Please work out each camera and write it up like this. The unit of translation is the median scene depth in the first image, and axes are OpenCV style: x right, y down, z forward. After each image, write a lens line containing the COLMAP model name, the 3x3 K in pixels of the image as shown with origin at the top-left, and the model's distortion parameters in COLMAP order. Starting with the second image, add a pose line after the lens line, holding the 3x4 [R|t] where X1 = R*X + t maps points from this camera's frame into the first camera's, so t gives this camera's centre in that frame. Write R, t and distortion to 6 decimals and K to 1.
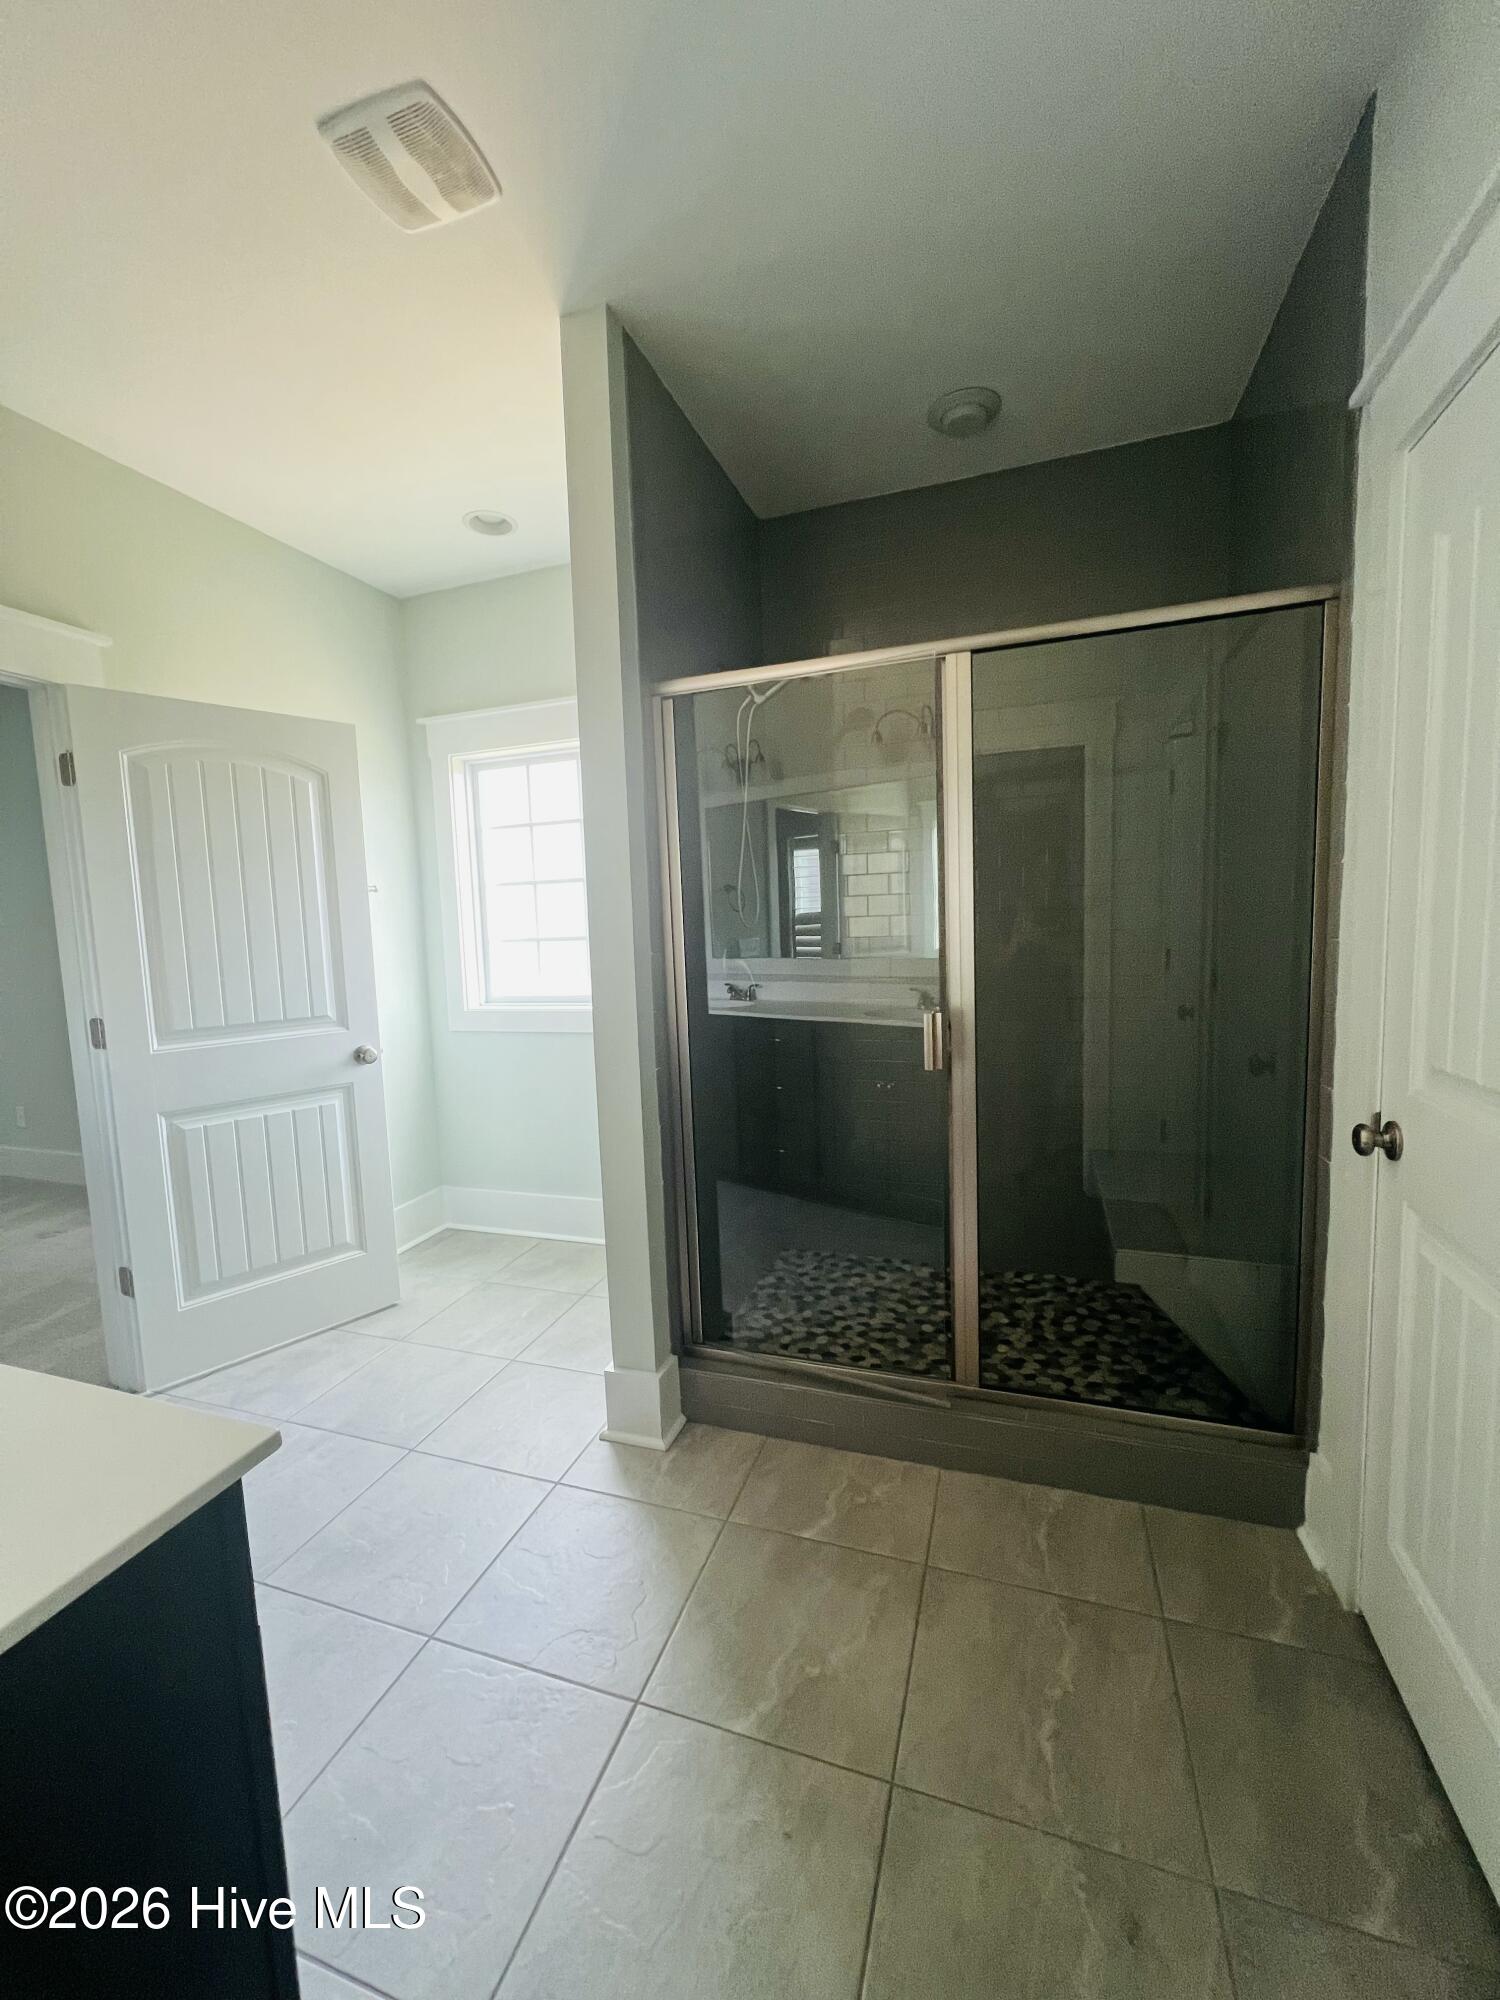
lens RADIAL K [[800.9, 0, 752.3], [0, 800.9, 1005.0], [0, 0, 1]] dist [-0.001646, 0.000190]
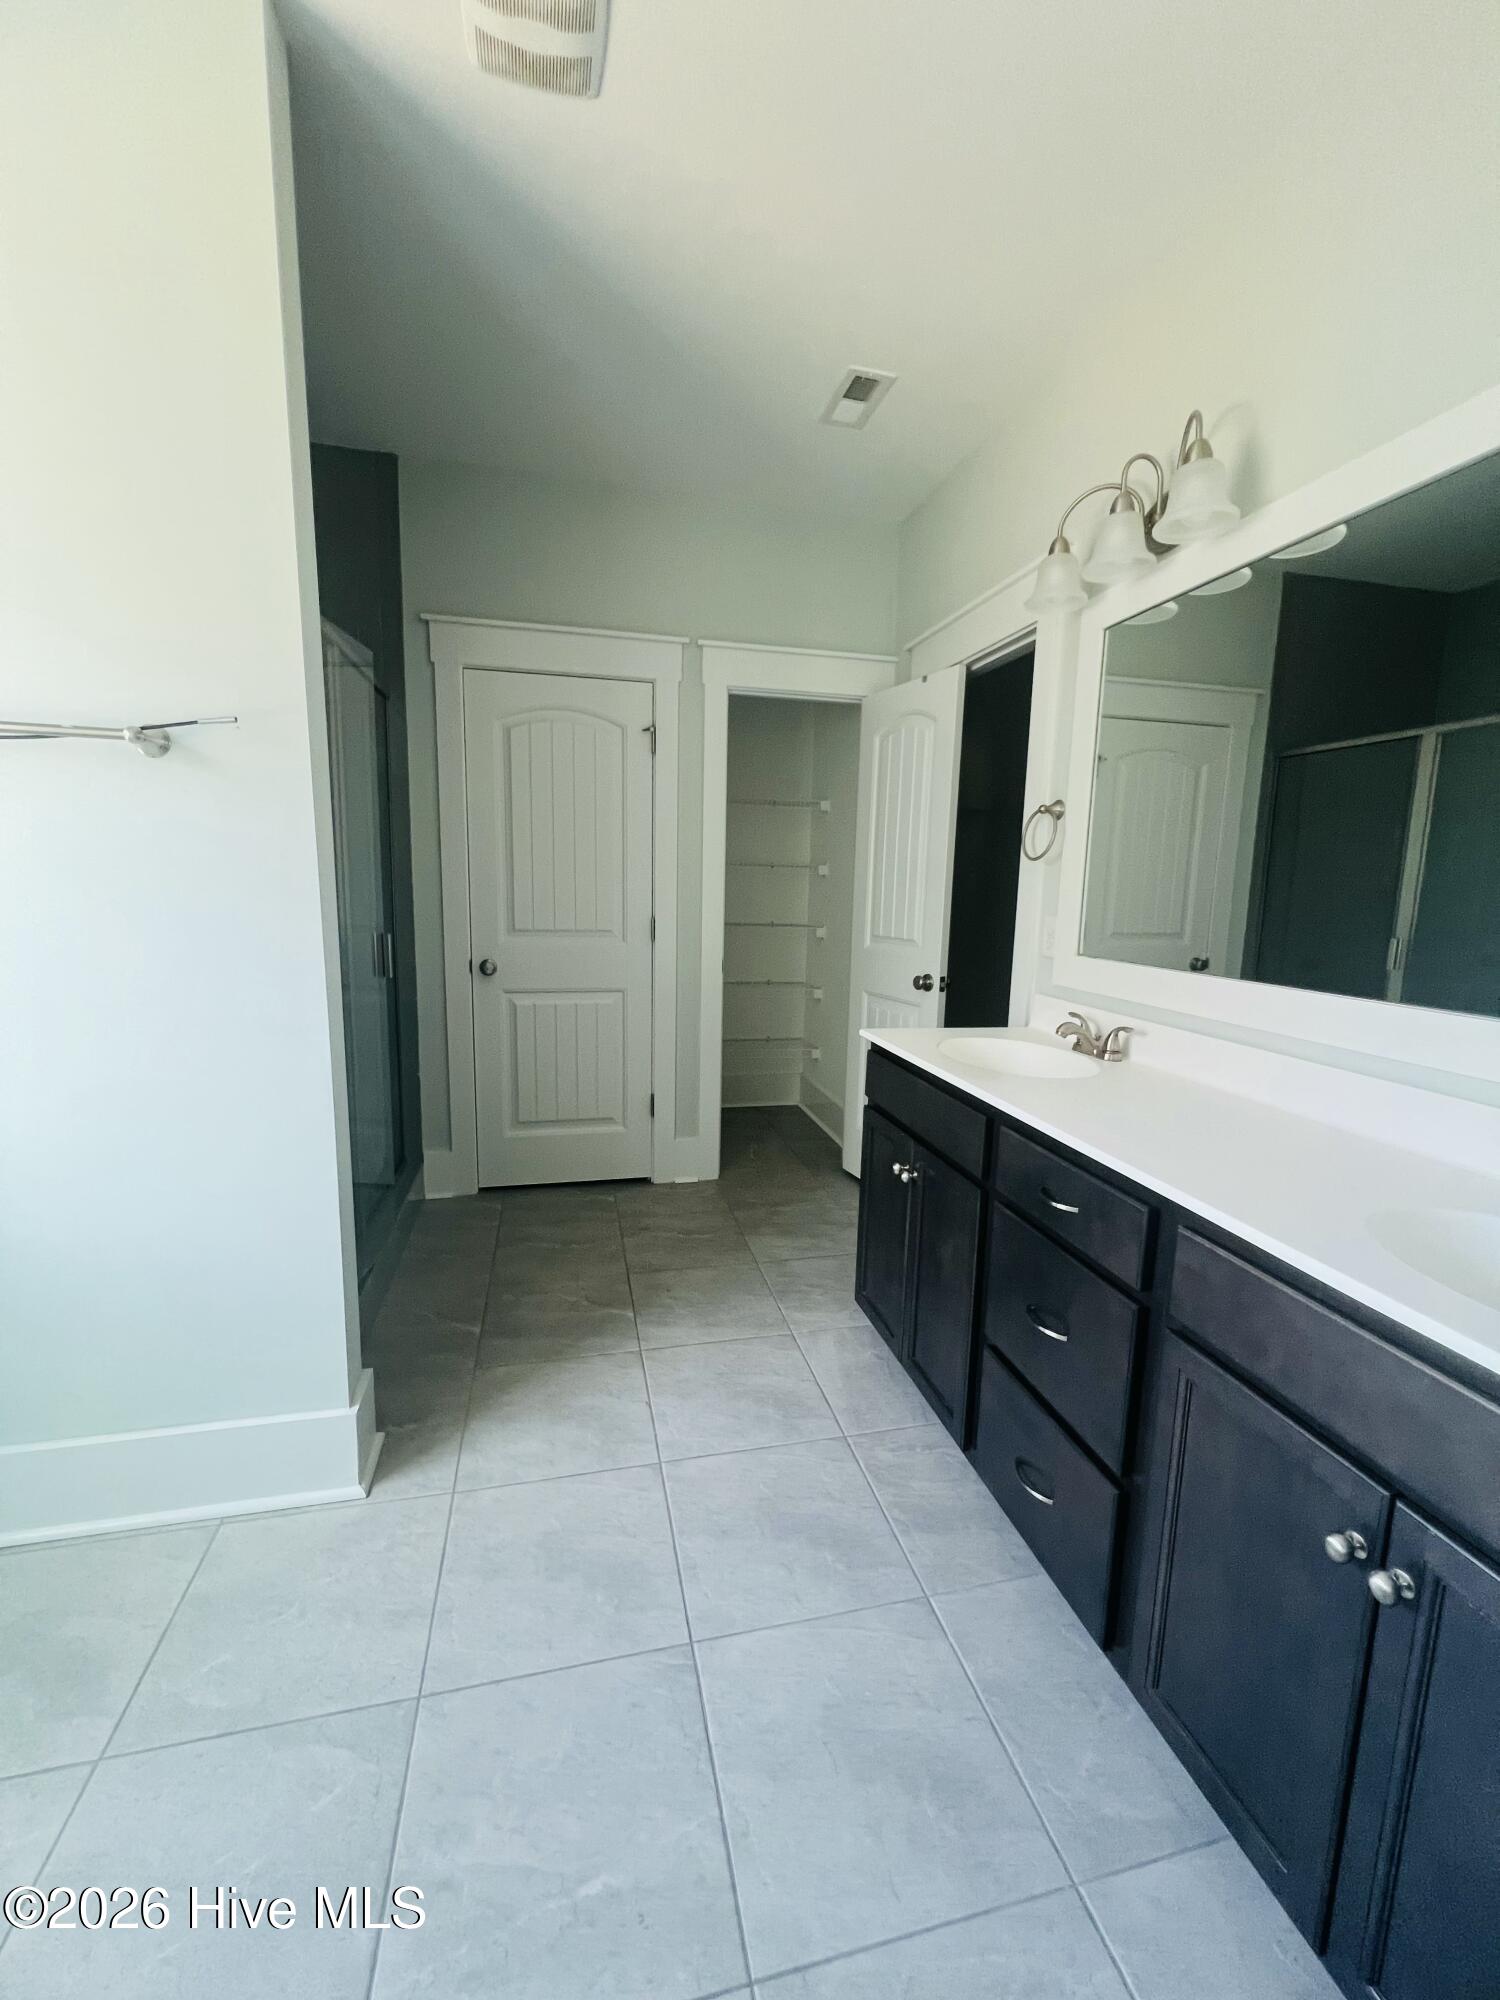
lens RADIAL K [[800.9, 0, 749.7], [0, 800.9, 992.0], [0, 0, 1]] dist [-0.001646, 0.000190]
pose [[-0.532941, -0.102272, 0.839949, -1.376258], [0.090596, 0.980066, 0.176814, -0.081235], [-0.841289, 0.170327, -0.513051, 1.367712]]
